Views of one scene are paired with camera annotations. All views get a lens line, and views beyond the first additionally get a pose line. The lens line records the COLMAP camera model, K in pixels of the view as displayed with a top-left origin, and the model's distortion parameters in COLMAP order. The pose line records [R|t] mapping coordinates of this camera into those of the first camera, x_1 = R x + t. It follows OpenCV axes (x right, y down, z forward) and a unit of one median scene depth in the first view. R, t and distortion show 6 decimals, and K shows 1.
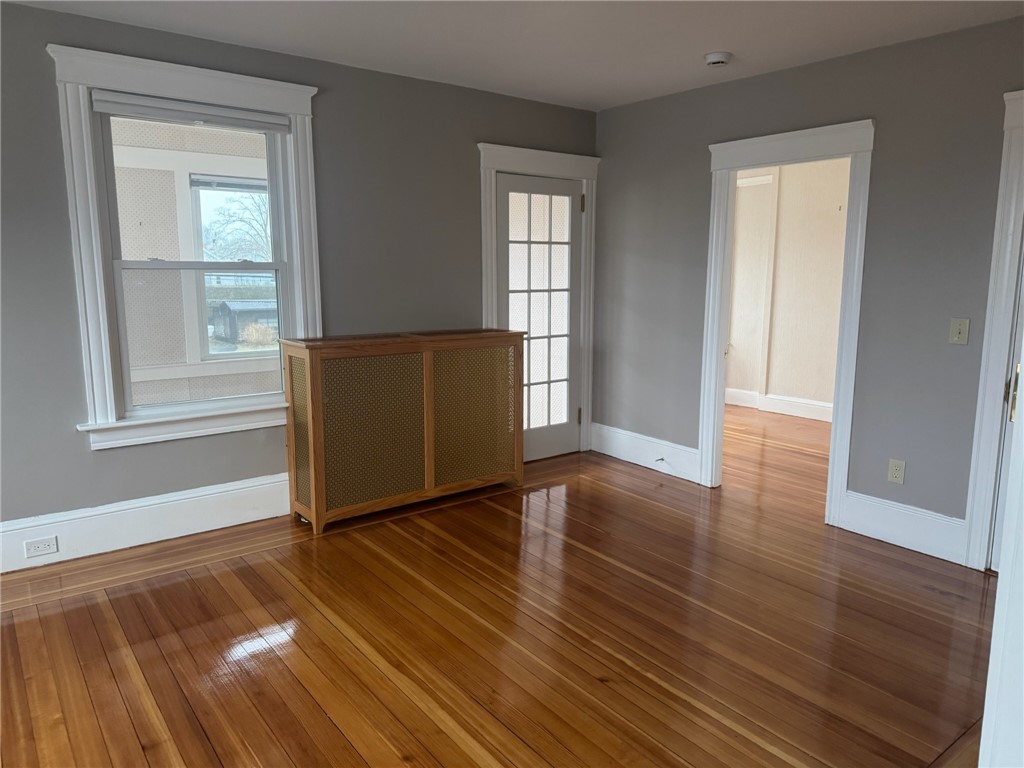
lens RADIAL K [[717.9, 0, 521.5], [0, 717.9, 381.9], [0, 0, 1]] dist [0.064678, -0.070628]
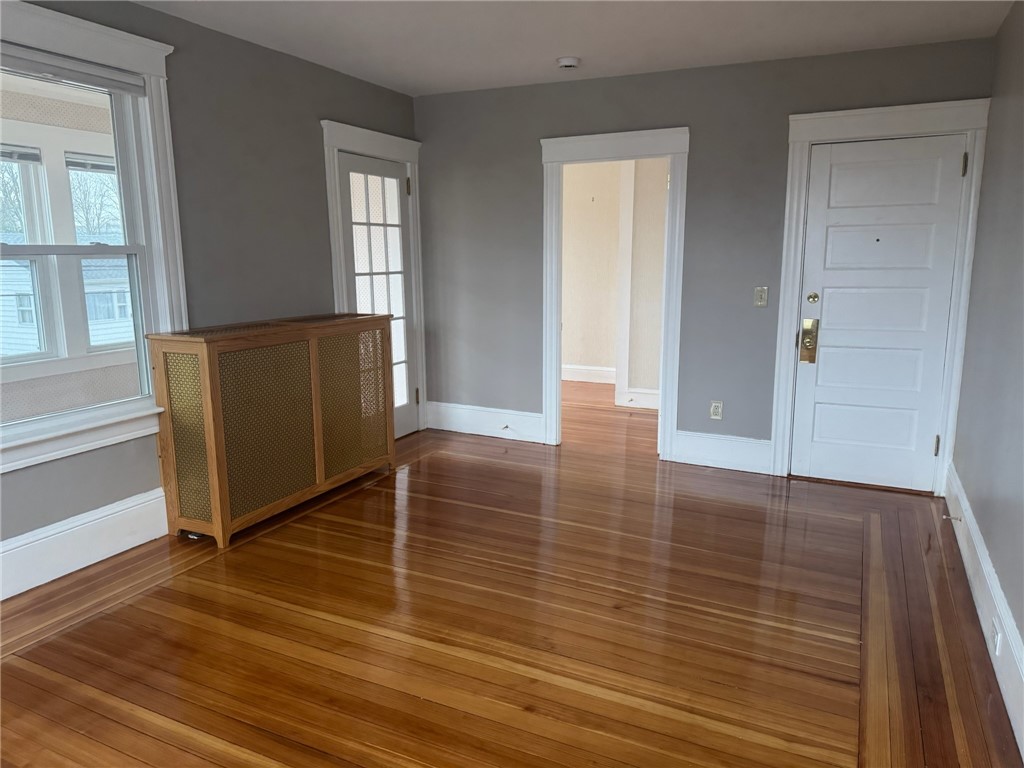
lens RADIAL K [[717.9, 0, 517.8], [0, 717.9, 379.6], [0, 0, 1]] dist [0.064678, -0.070628]
pose [[0.893975, -0.086631, 0.439664, -0.305261], [0.078062, 0.996240, 0.037573, -0.003381], [-0.441266, 0.000731, 0.897376, 0.023512]]
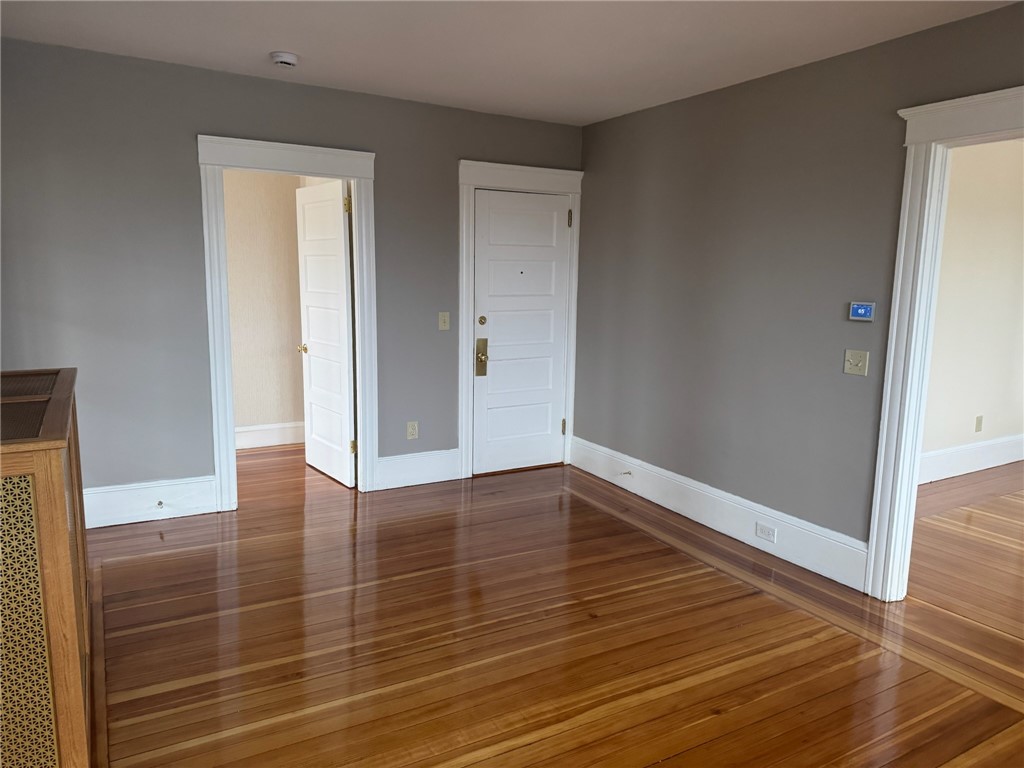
lens RADIAL K [[717.9, 0, 509.6], [0, 717.9, 388.1], [0, 0, 1]] dist [0.064678, -0.070628]
pose [[0.133380, -0.168671, 0.976606, -0.640837], [0.134881, 0.979332, 0.150721, -0.110947], [-0.981844, 0.111623, 0.153374, 0.549536]]
